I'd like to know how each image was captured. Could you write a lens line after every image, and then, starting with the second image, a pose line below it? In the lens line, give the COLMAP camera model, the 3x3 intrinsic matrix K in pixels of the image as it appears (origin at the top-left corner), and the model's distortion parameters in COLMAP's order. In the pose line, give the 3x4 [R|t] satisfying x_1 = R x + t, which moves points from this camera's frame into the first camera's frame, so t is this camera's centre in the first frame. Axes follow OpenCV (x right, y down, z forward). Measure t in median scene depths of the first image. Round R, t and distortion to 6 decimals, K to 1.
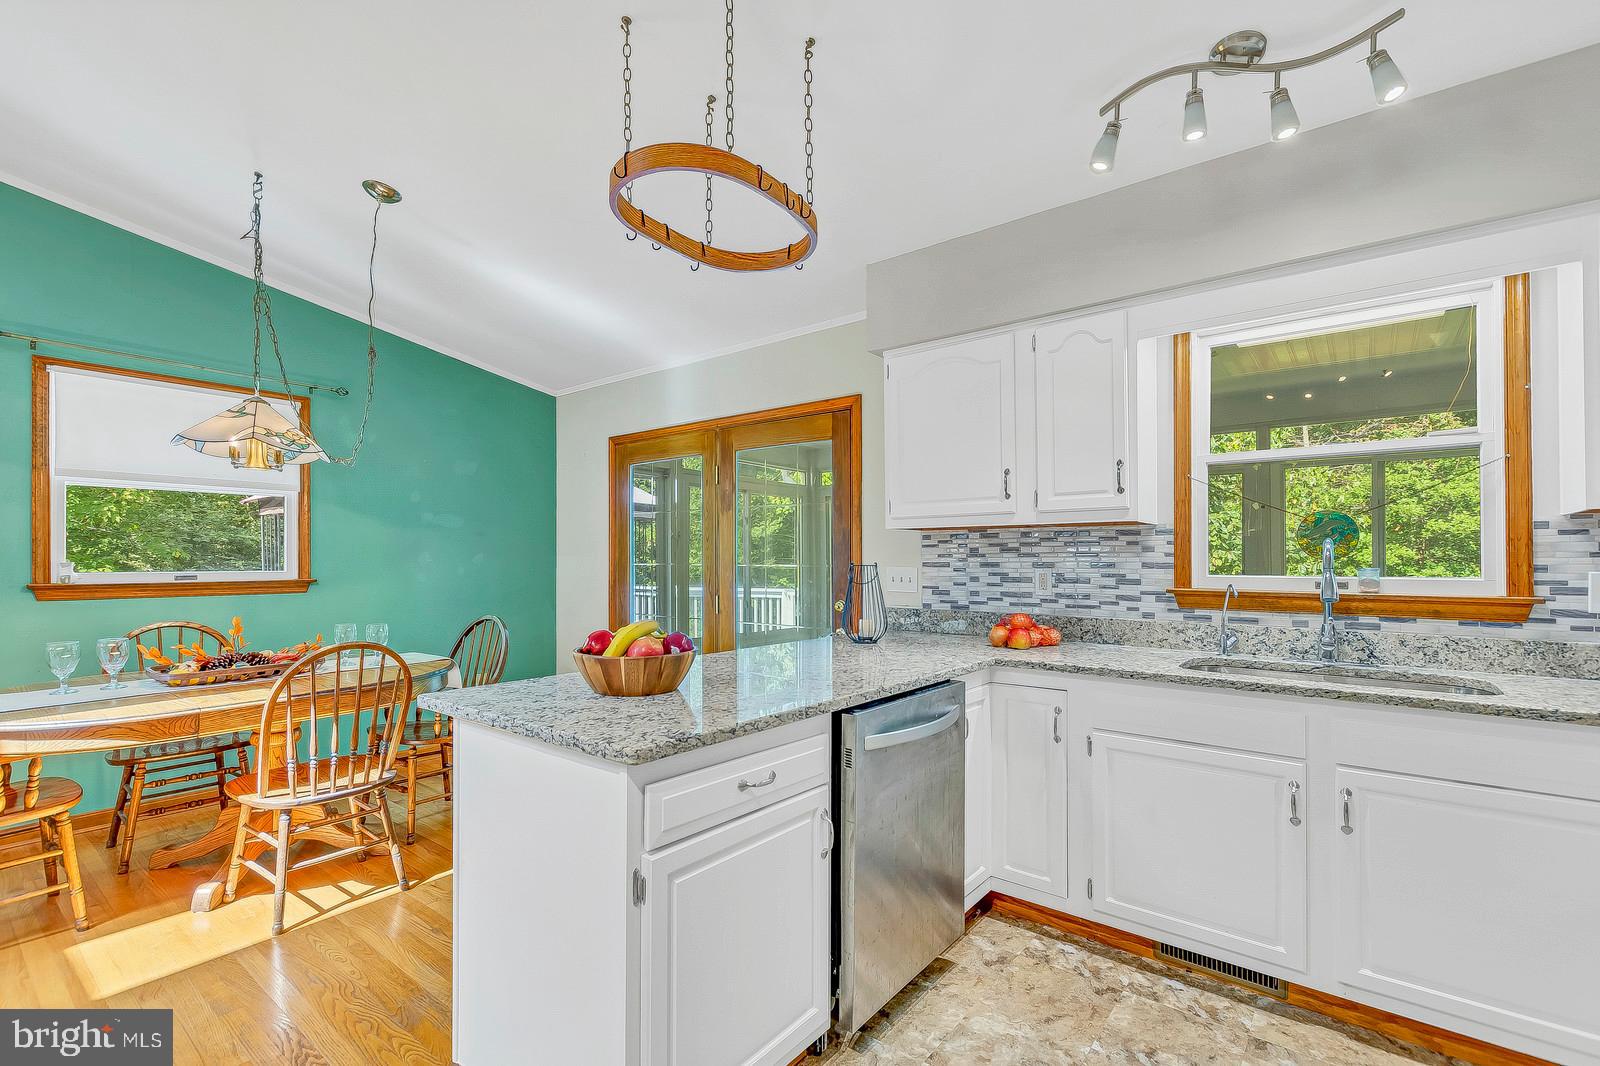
lens RADIAL K [[715.5, 0, 797.4], [0, 715.5, 563.0], [0, 0, 1]] dist [0.007001, -0.004038]
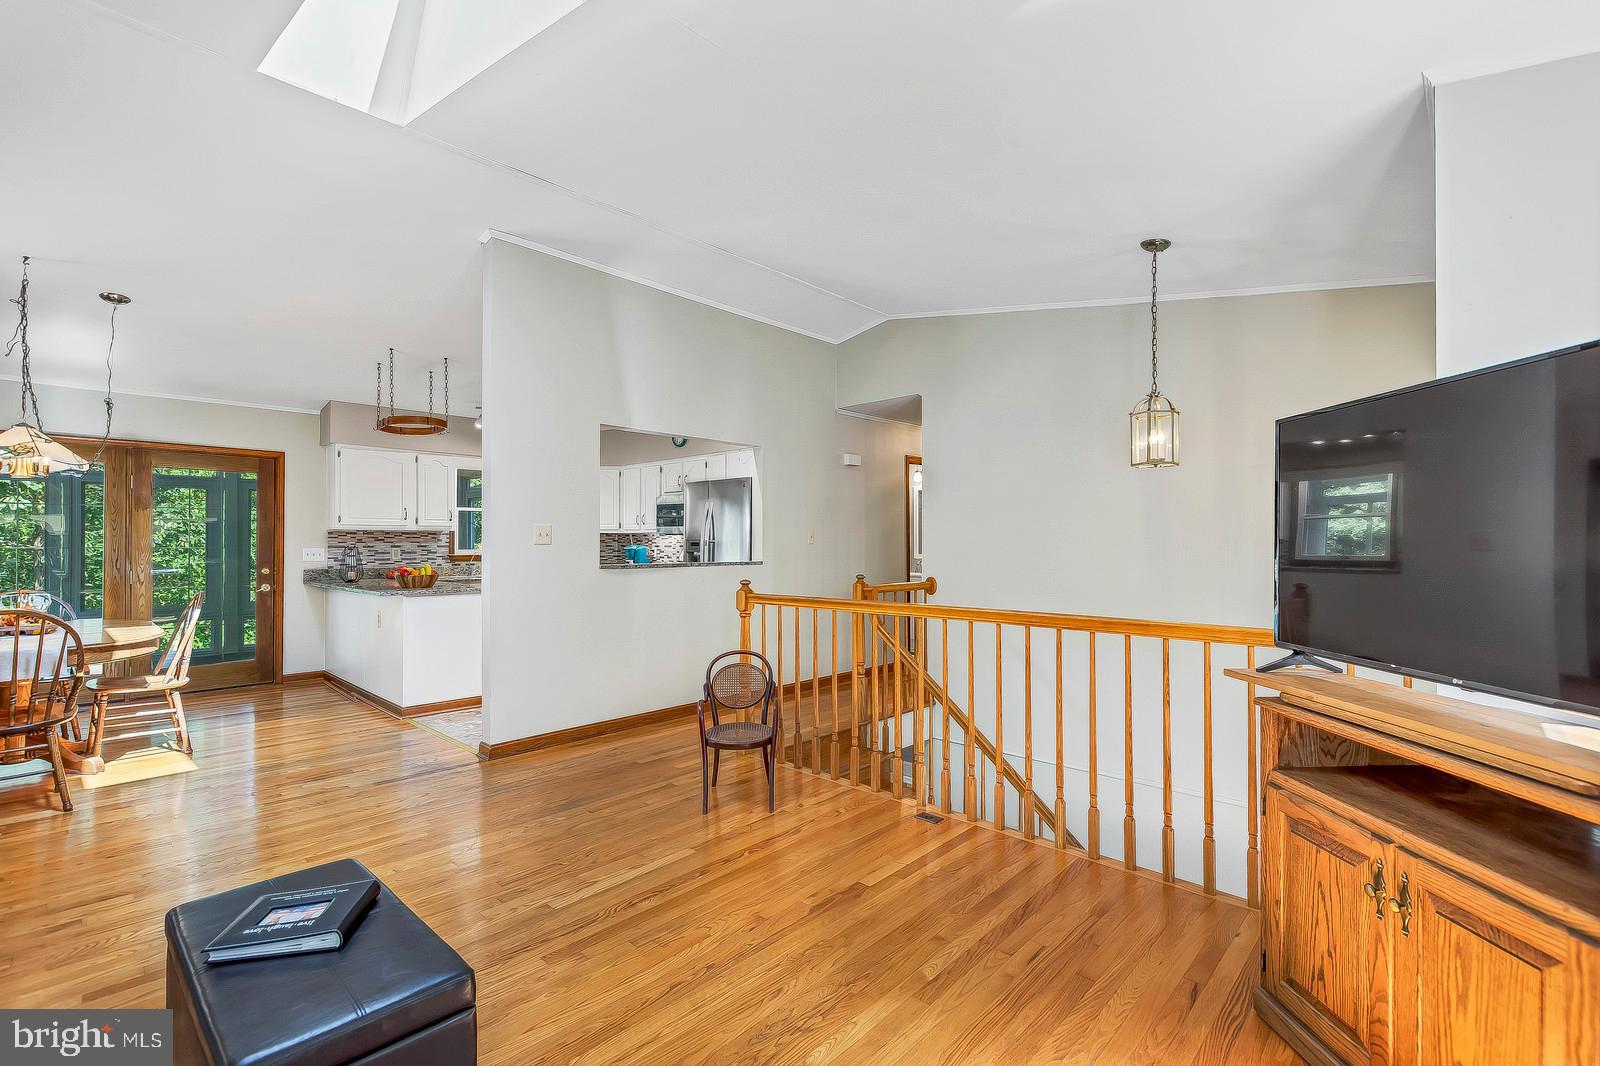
lens RADIAL K [[715.5, 0, 800.9], [0, 715.5, 539.8], [0, 0, 1]] dist [0.007001, -0.004038]
pose [[0.082230, 0.006096, 0.996595, -2.223580], [0.002914, 0.999976, -0.006357, -0.000455], [-0.996609, 0.003427, 0.082210, -0.608396]]
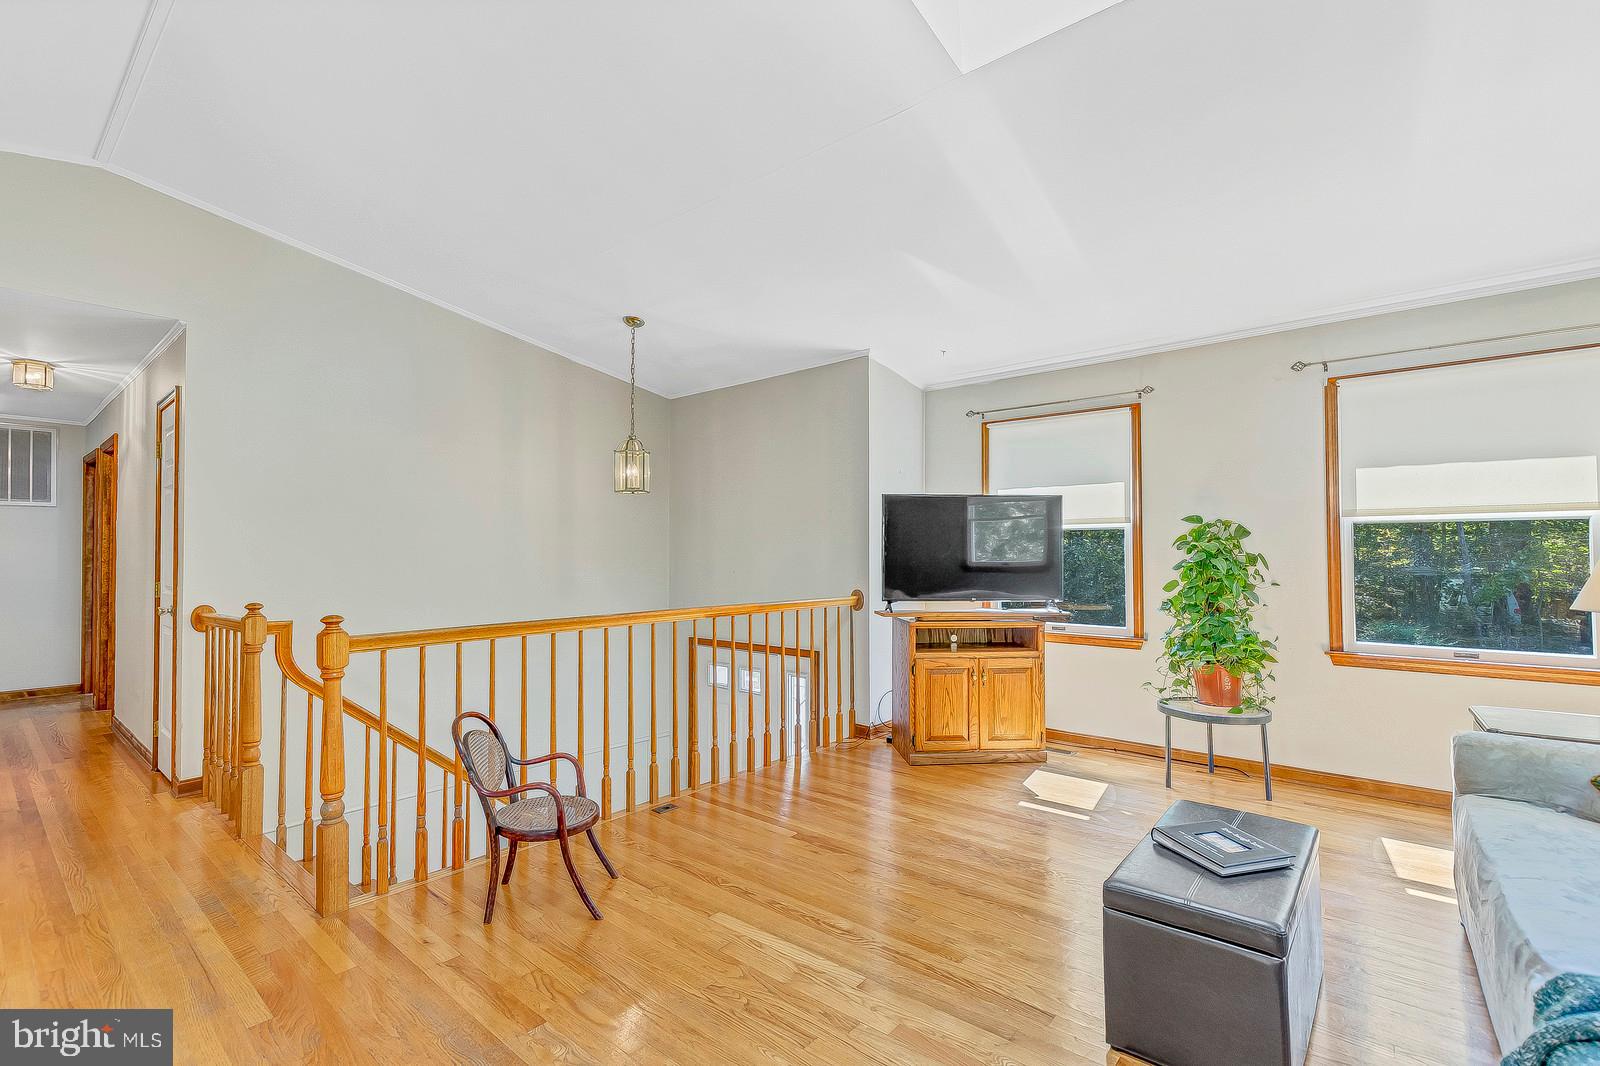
lens RADIAL K [[715.5, 0, 803.9], [0, 715.5, 542.9], [0, 0, 1]] dist [0.007001, -0.004038]
pose [[-0.999370, 0.007662, 0.034644, -1.274000], [0.007485, 0.999958, -0.005228, -0.012152], [-0.034682, -0.004966, -0.999386, 0.605246]]
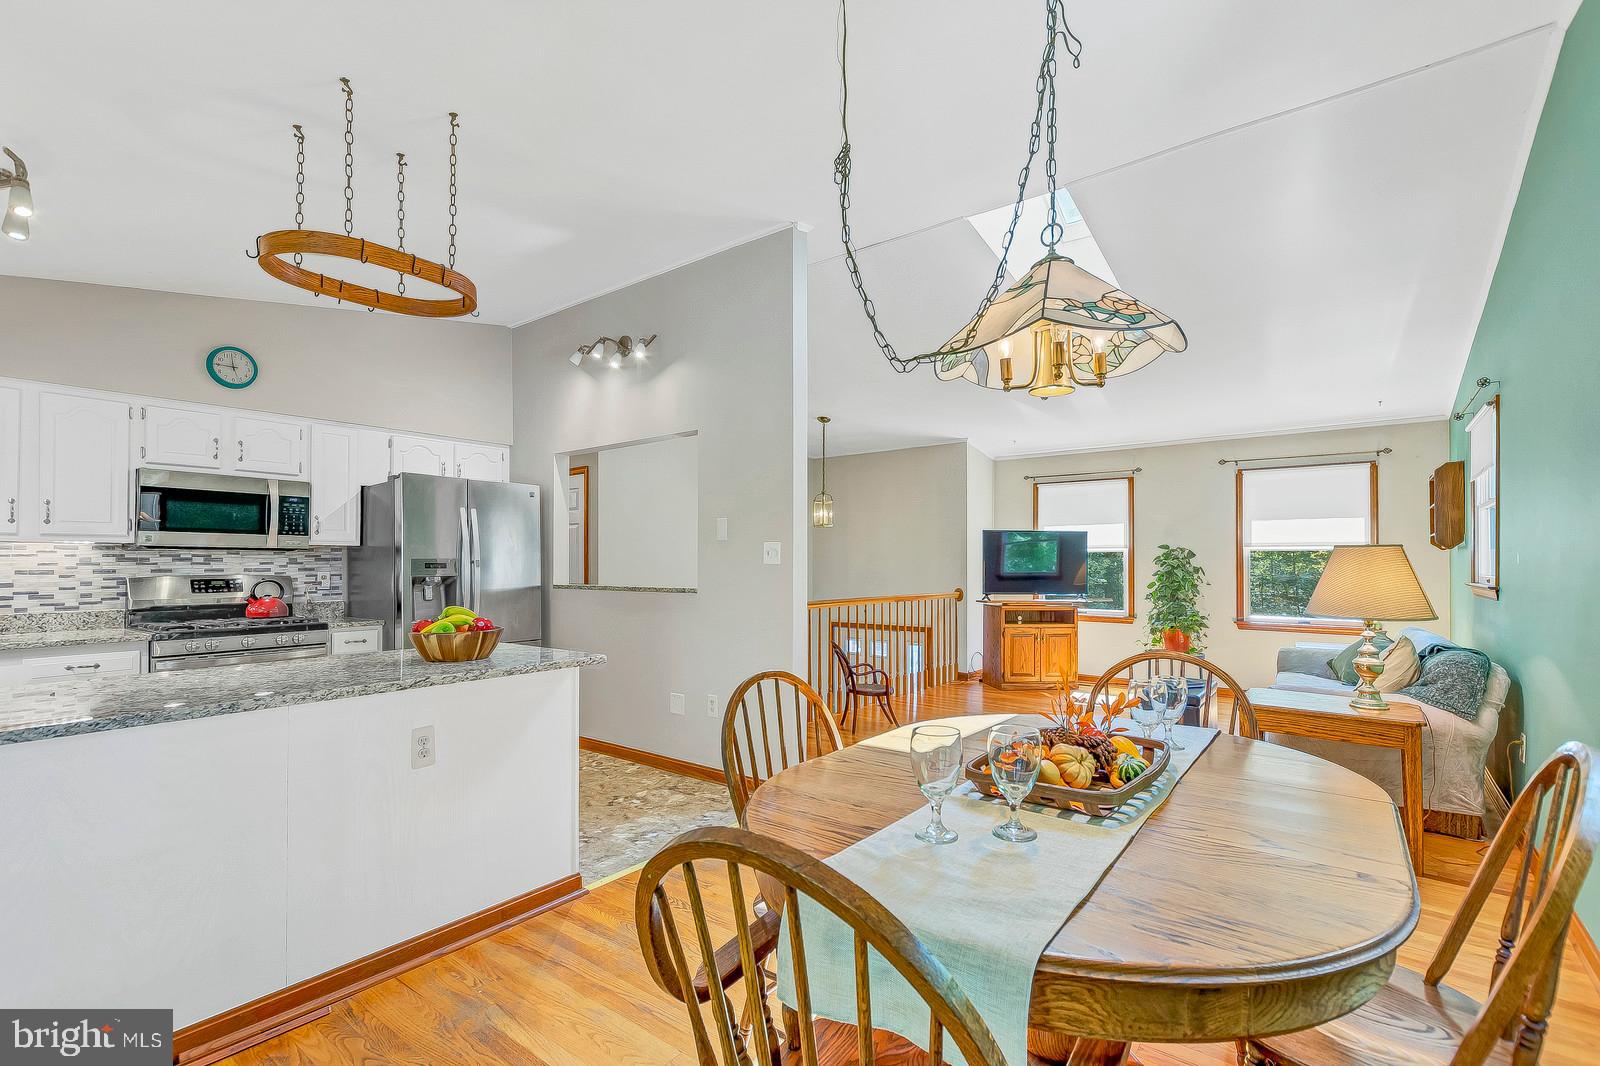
lens RADIAL K [[715.5, 0, 817.5], [0, 715.5, 563.2], [0, 0, 1]] dist [0.007001, -0.004038]
pose [[-0.999579, 0.001390, -0.028975, -0.643638], [0.001305, 0.999995, 0.002966, -0.013054], [0.028979, 0.002927, -0.999576, 1.750953]]
